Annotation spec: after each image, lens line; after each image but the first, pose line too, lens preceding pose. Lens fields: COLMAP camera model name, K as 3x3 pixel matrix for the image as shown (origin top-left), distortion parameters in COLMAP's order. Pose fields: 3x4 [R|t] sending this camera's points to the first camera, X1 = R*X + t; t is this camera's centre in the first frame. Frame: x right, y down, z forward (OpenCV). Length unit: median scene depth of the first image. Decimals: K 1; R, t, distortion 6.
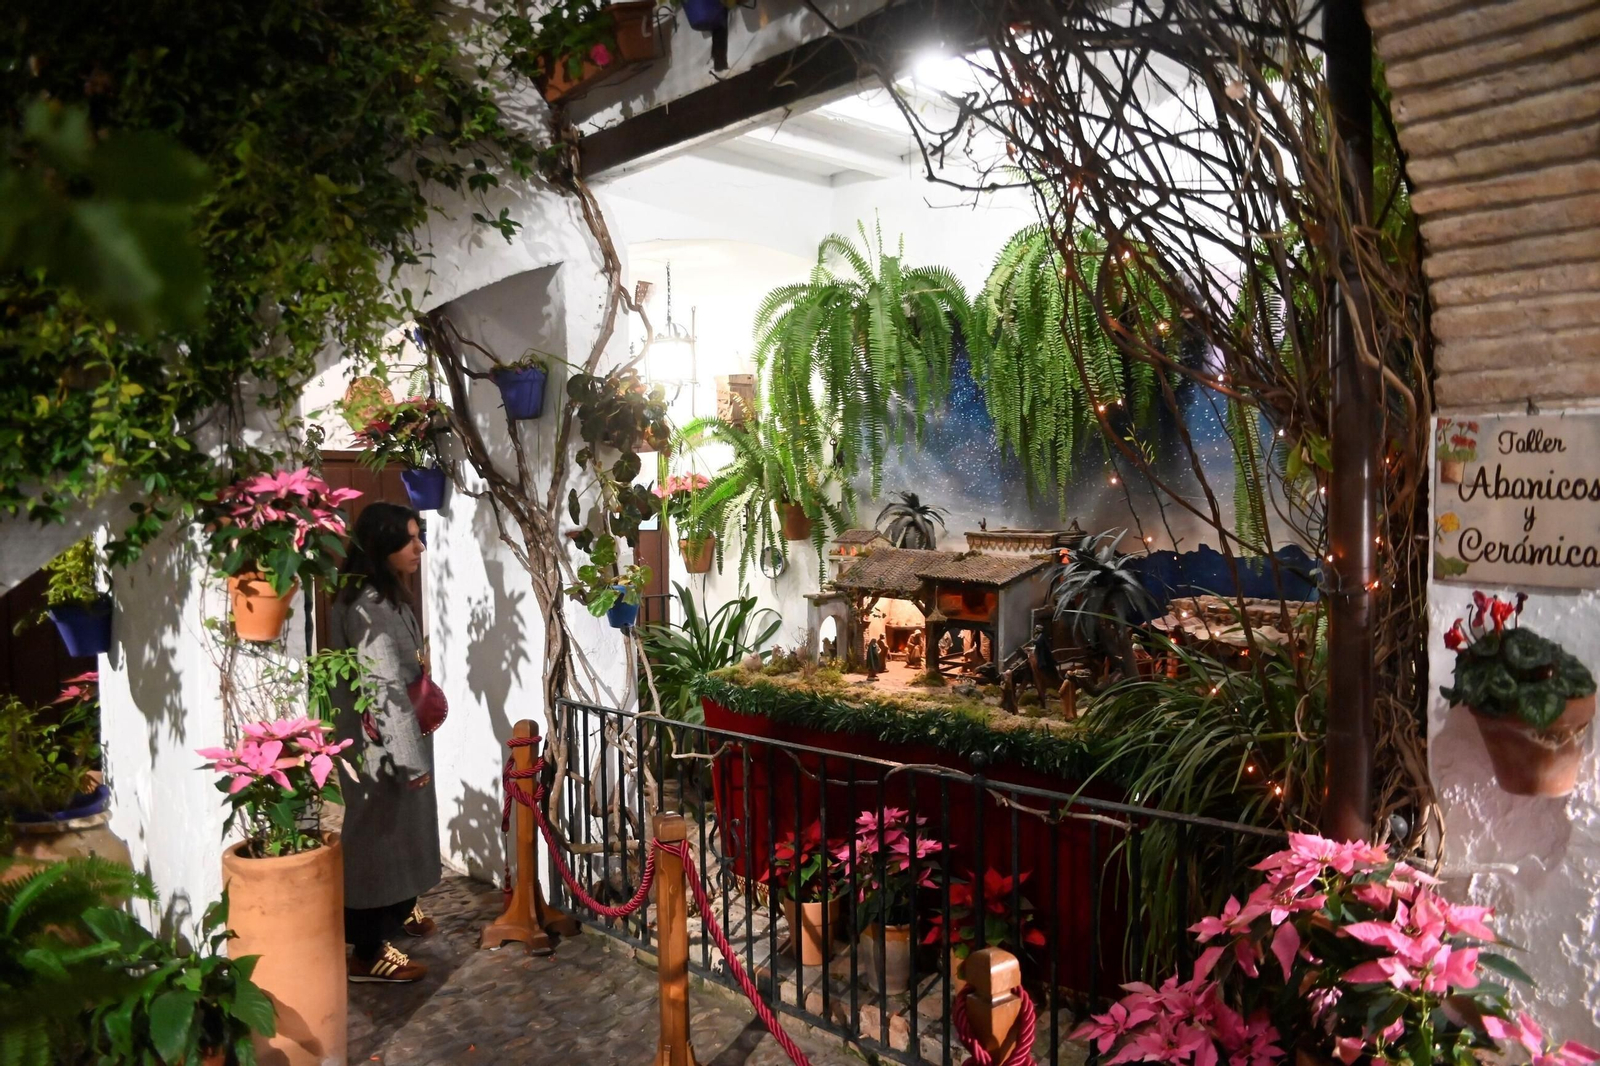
lens RADIAL K [[1097.6, 0, 801.0], [0, 1097.6, 527.6], [0, 0, 1]] dist [-0.120658, 0.100052]
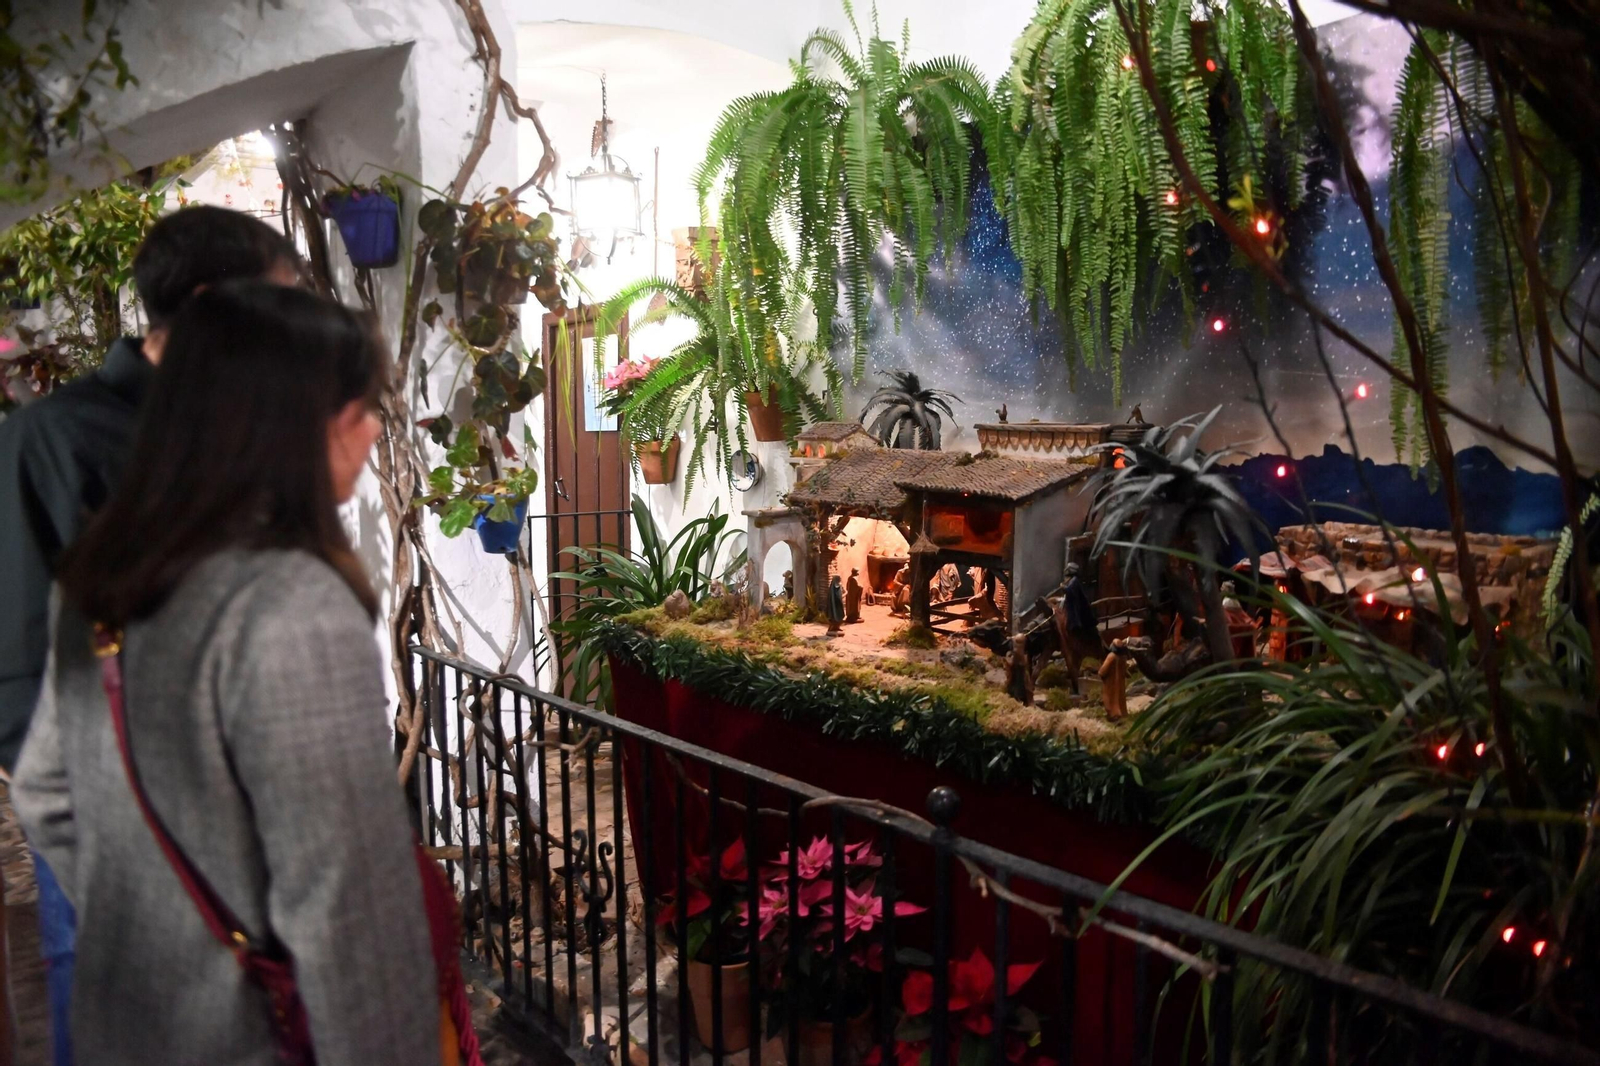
lens RADIAL K [[1097.6, 0, 801.0], [0, 1097.6, 527.6], [0, 0, 1]] dist [-0.120658, 0.100052]
pose [[0.998039, 0.015769, -0.060578, 0.083376], [-0.011381, 0.997332, 0.072102, 0.020958], [0.061553, -0.071271, 0.995556, 0.304193]]
